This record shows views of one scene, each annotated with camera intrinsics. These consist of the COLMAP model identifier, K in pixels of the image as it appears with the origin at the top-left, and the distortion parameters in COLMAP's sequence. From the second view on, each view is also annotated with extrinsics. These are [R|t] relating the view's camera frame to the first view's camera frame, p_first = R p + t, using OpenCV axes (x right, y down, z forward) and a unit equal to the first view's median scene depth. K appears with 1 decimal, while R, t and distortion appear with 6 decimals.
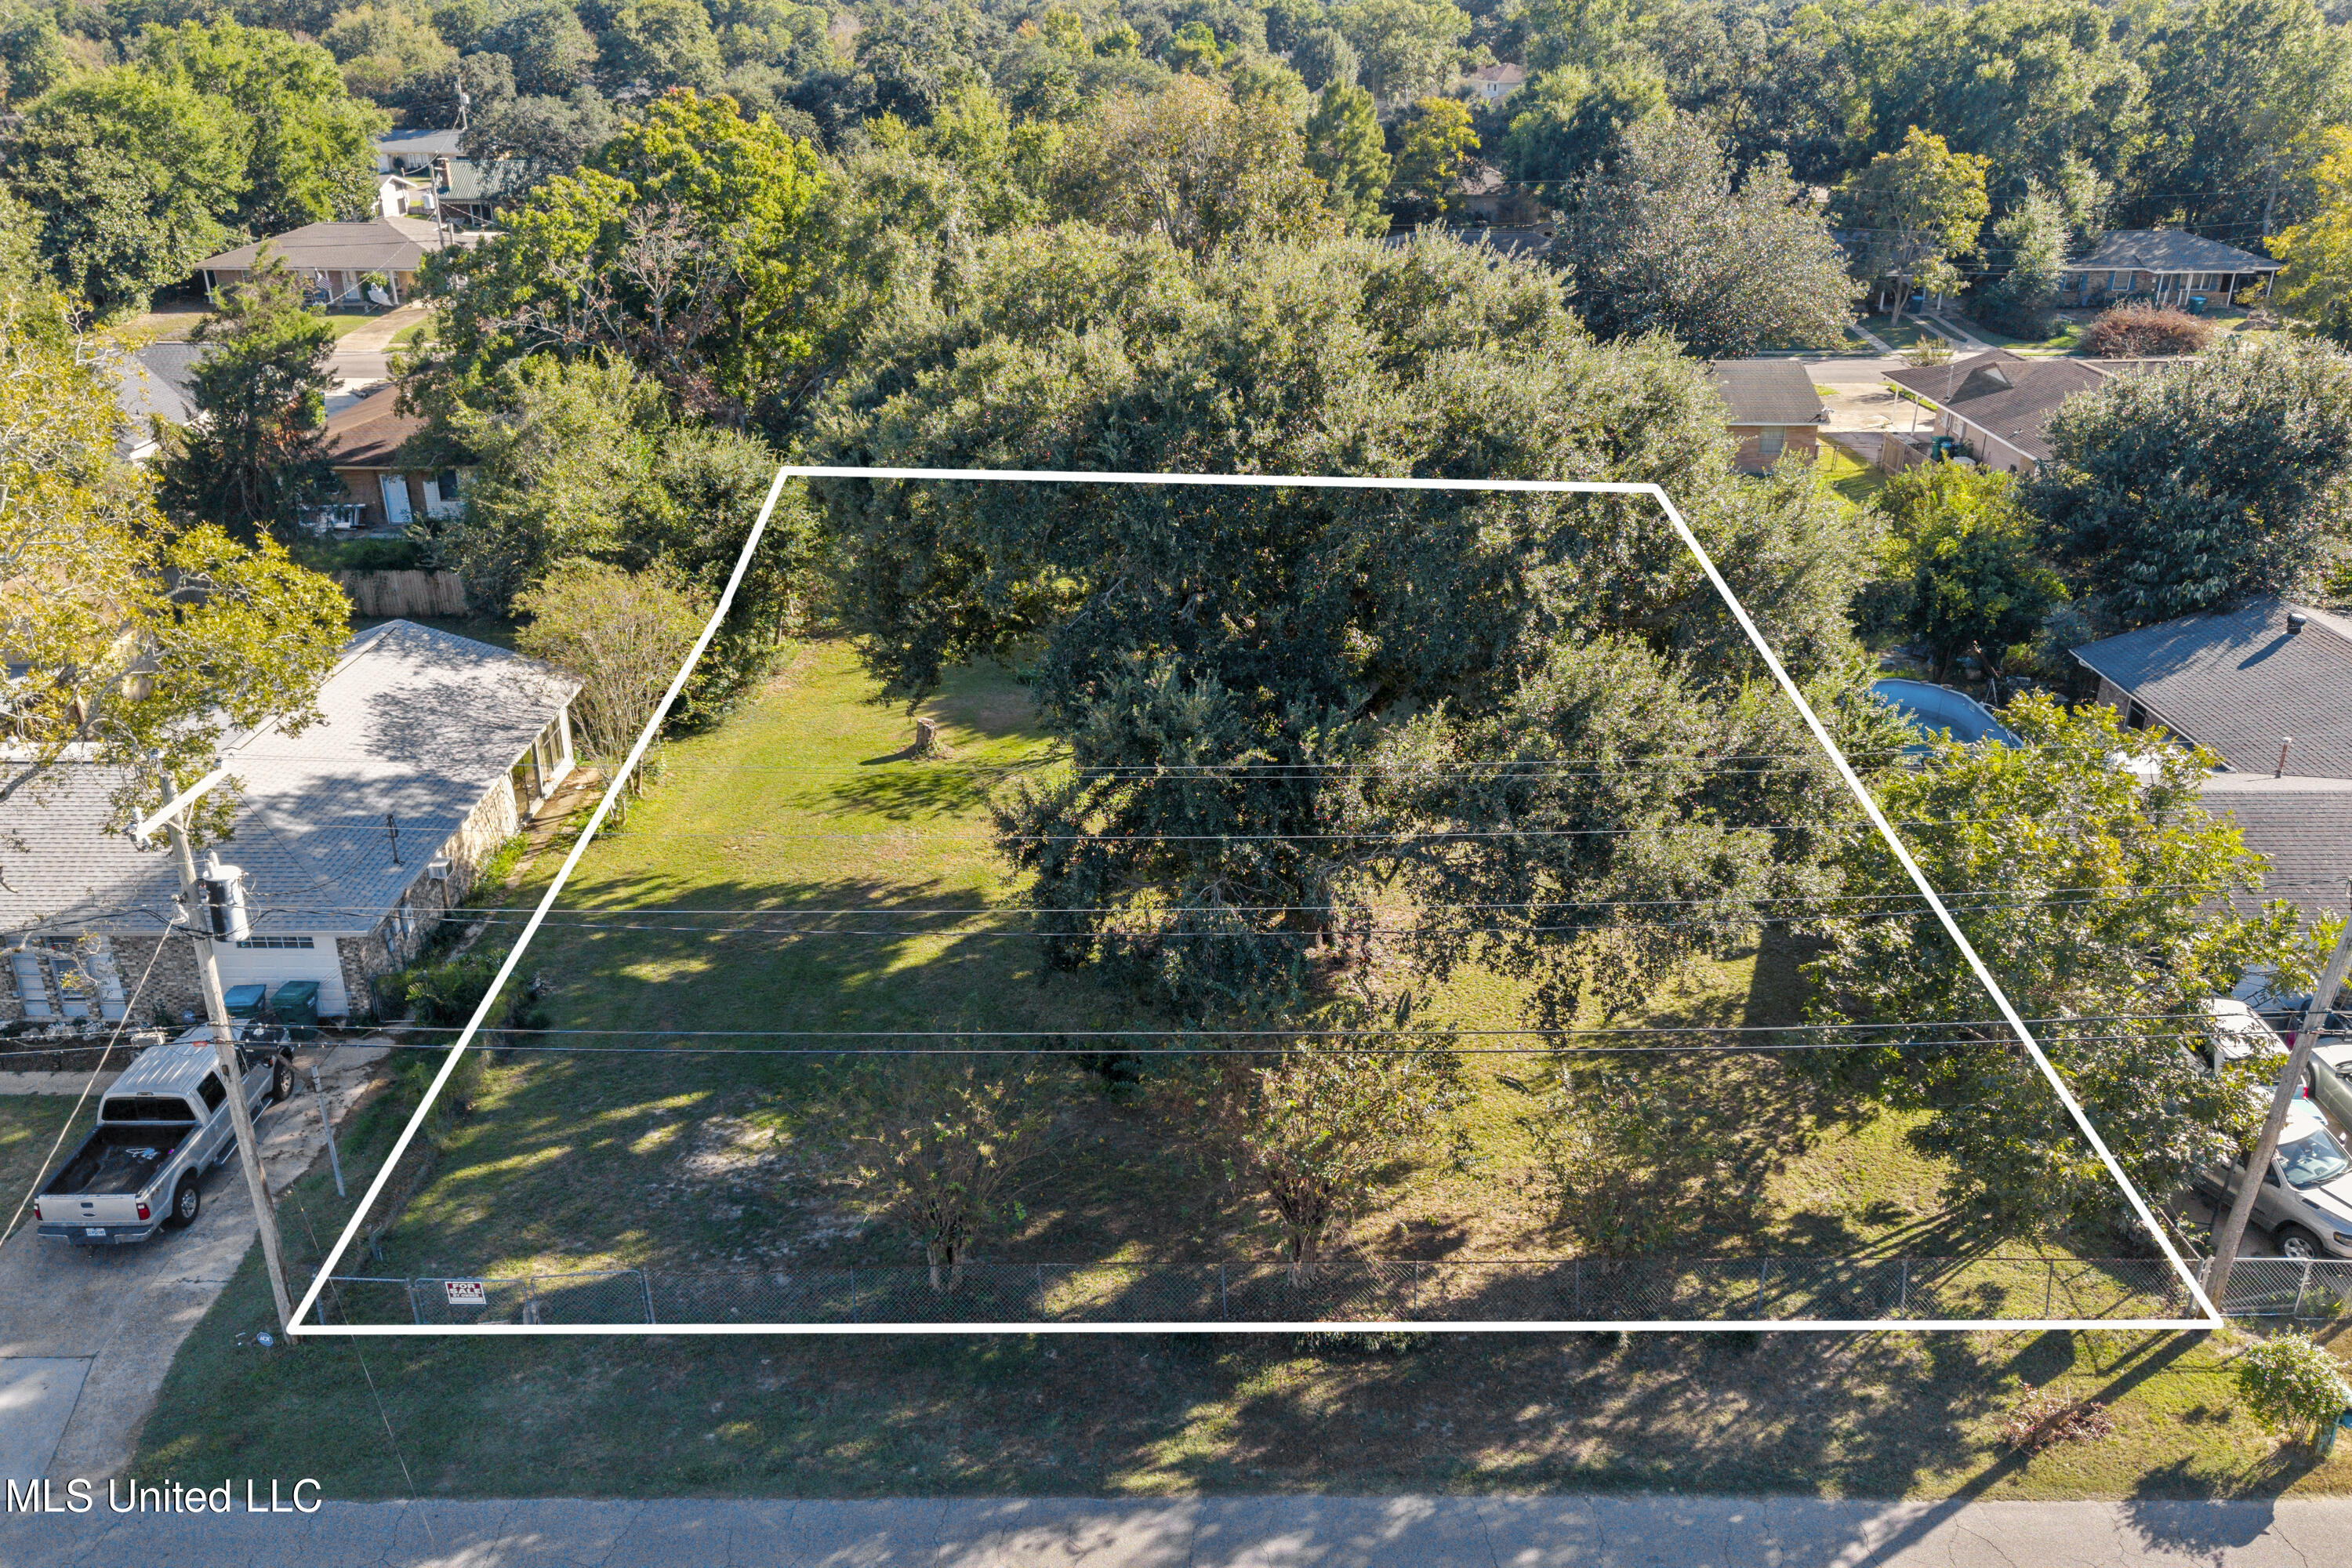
lens RADIAL K [[1844.1, 0, 1204.7], [0, 1844.1, 782.9], [0, 0, 1]] dist [-0.000873, 0.004328]
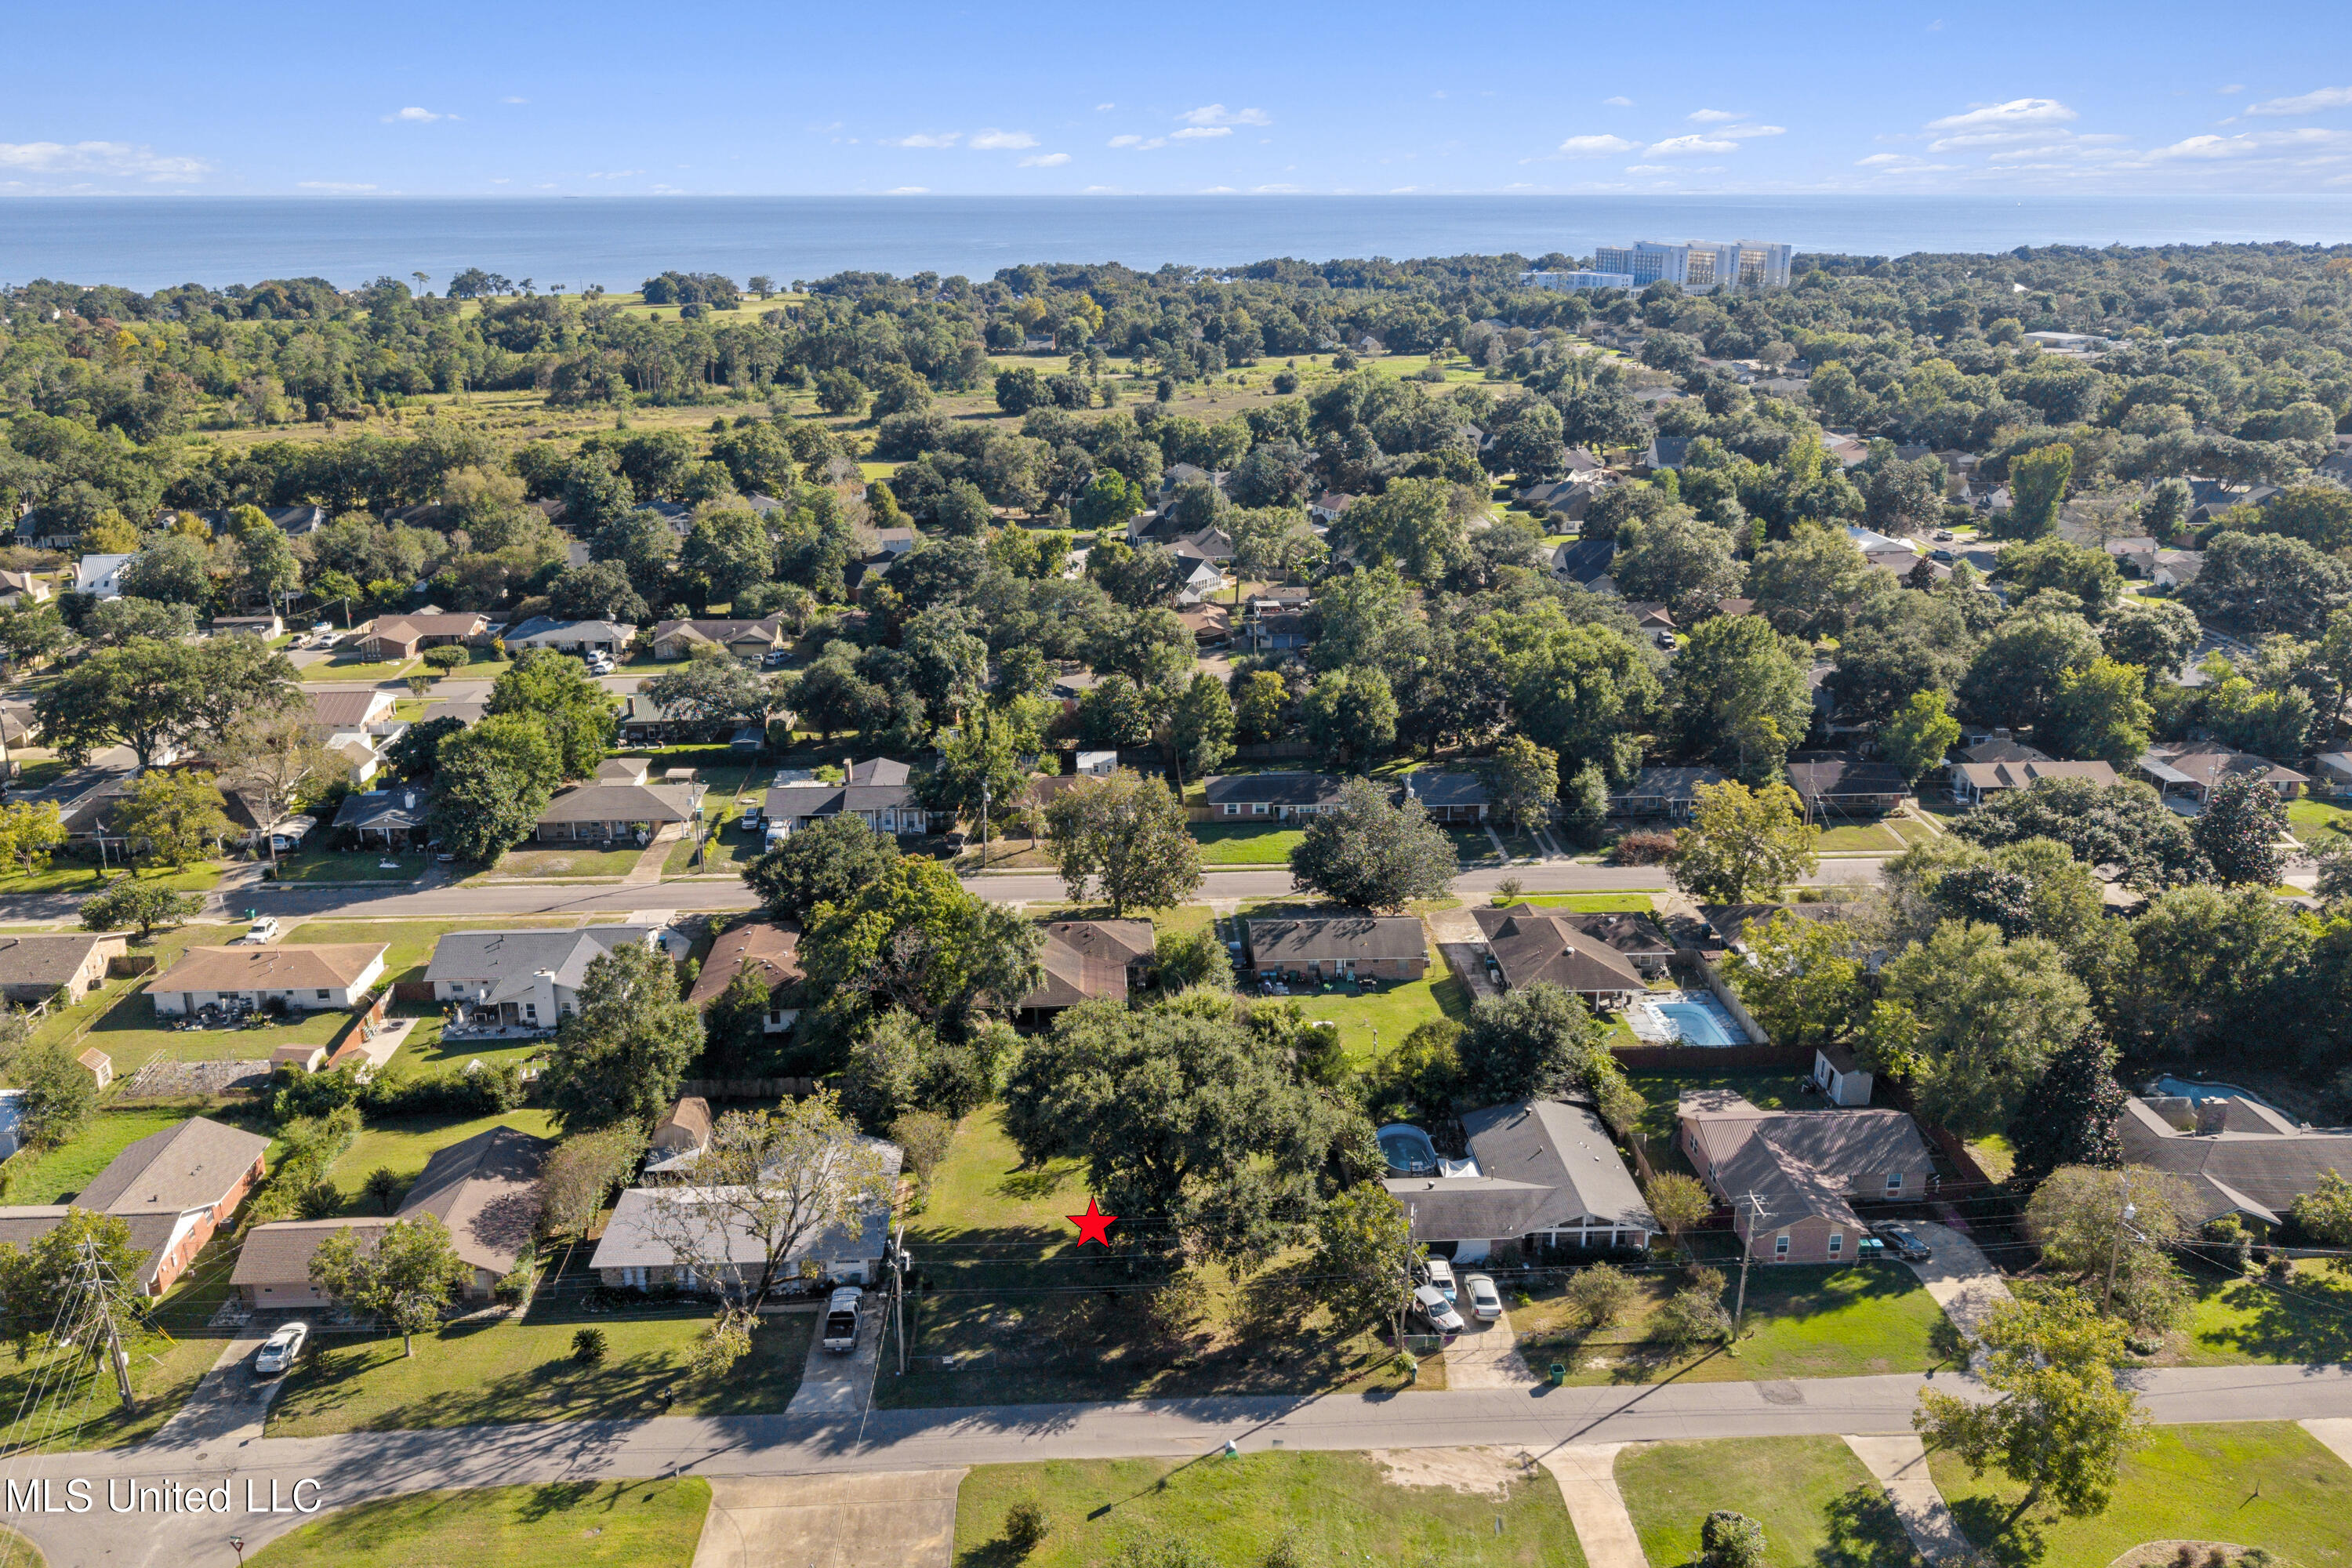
lens RADIAL K [[1806.4, 0, 1171.3], [0, 1806.4, 809.0], [0, 0, 1]] dist [0.134431, -0.253814]
pose [[0.999337, -0.024096, 0.027304, -0.007807], [0.026467, 0.995582, -0.090086, -0.296490], [-0.025012, 0.090749, 0.995560, -1.685903]]
